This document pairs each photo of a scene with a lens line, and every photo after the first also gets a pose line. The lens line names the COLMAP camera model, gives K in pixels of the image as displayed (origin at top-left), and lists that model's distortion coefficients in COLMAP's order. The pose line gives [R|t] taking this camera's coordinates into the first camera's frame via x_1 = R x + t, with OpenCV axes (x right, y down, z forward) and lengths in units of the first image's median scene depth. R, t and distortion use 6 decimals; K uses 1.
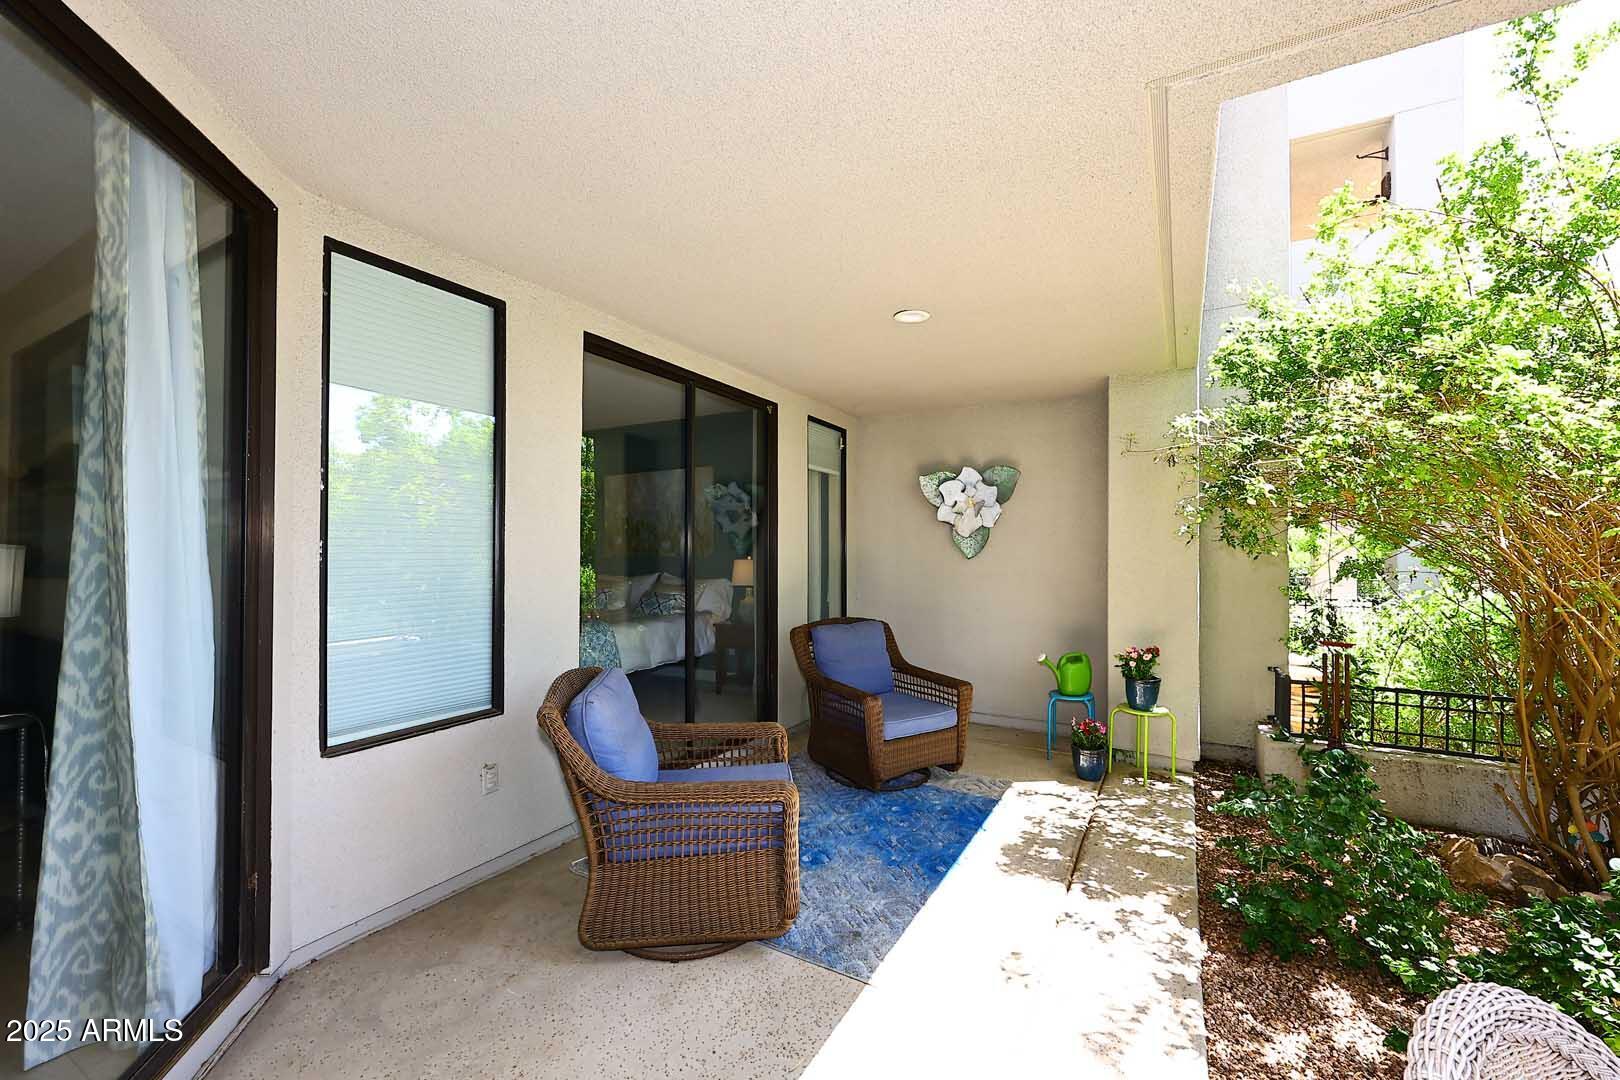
lens RADIAL K [[655.3, 0, 815.8], [0, 655.3, 546.8], [0, 0, 1]] dist [-0.001102, -0.000113]
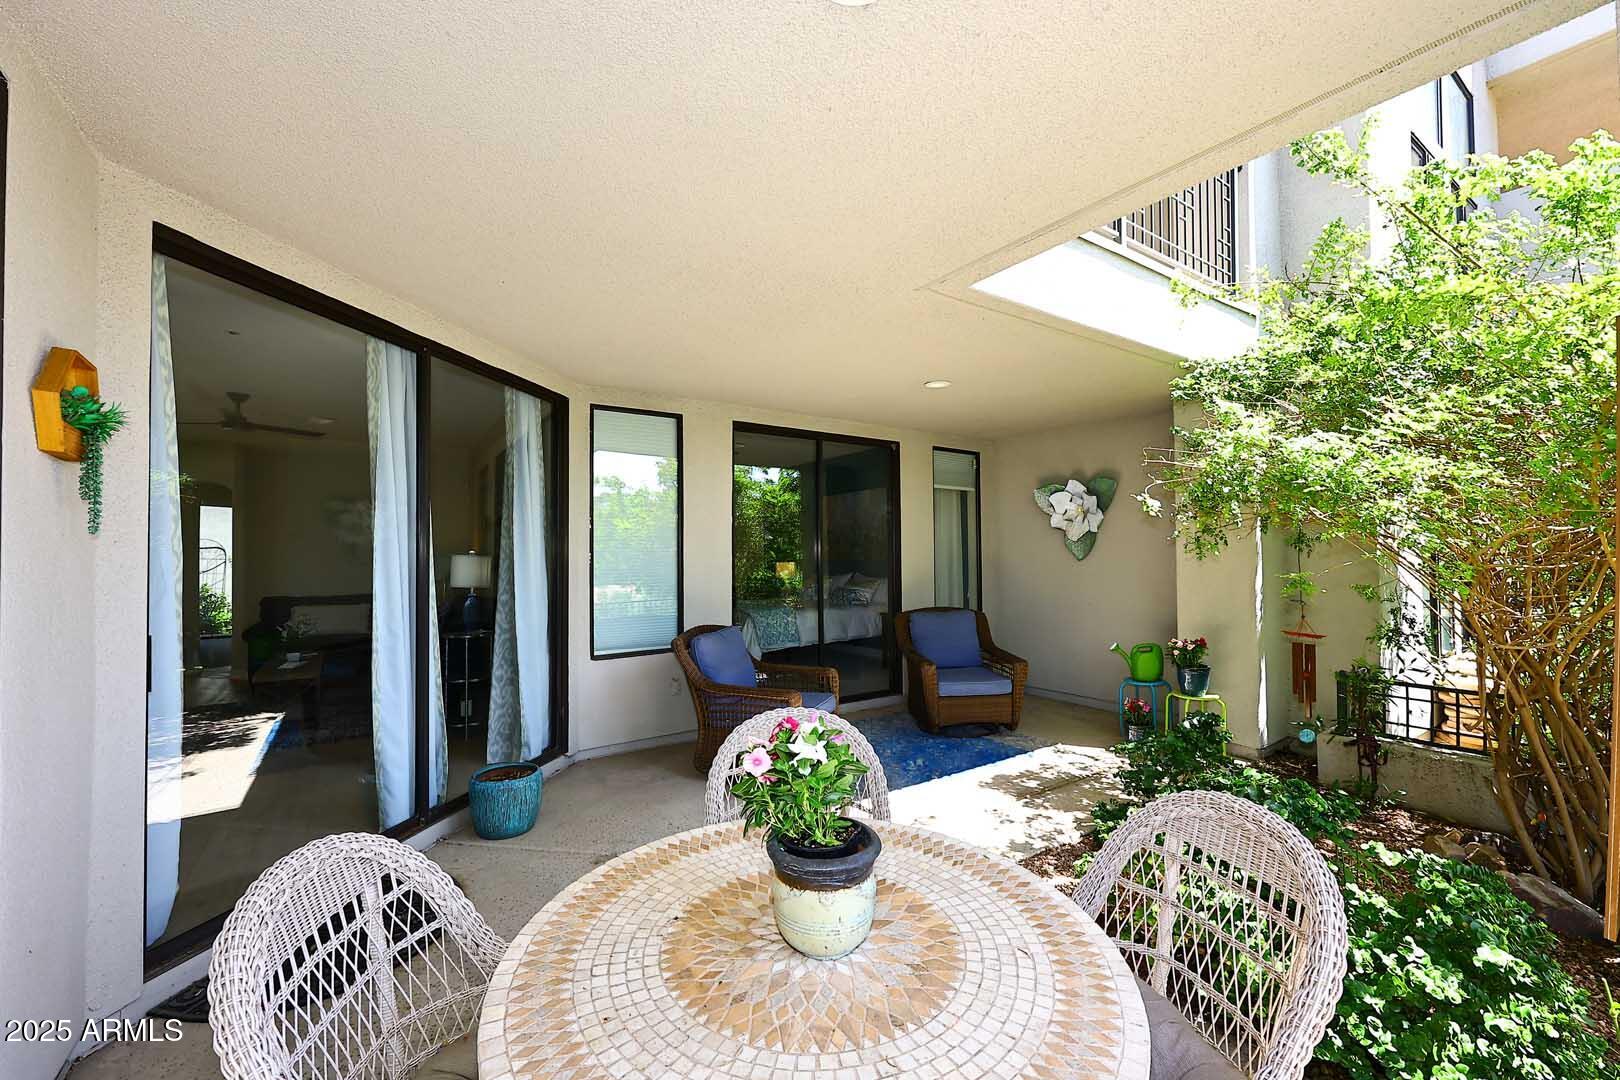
lens RADIAL K [[655.3, 0, 804.6], [0, 655.3, 544.4], [0, 0, 1]] dist [-0.001102, -0.000113]
pose [[0.895055, -0.017481, -0.445613, 0.453025], [0.012952, 0.999829, -0.013207, -0.000313], [0.445768, 0.006050, 0.895128, -0.317934]]
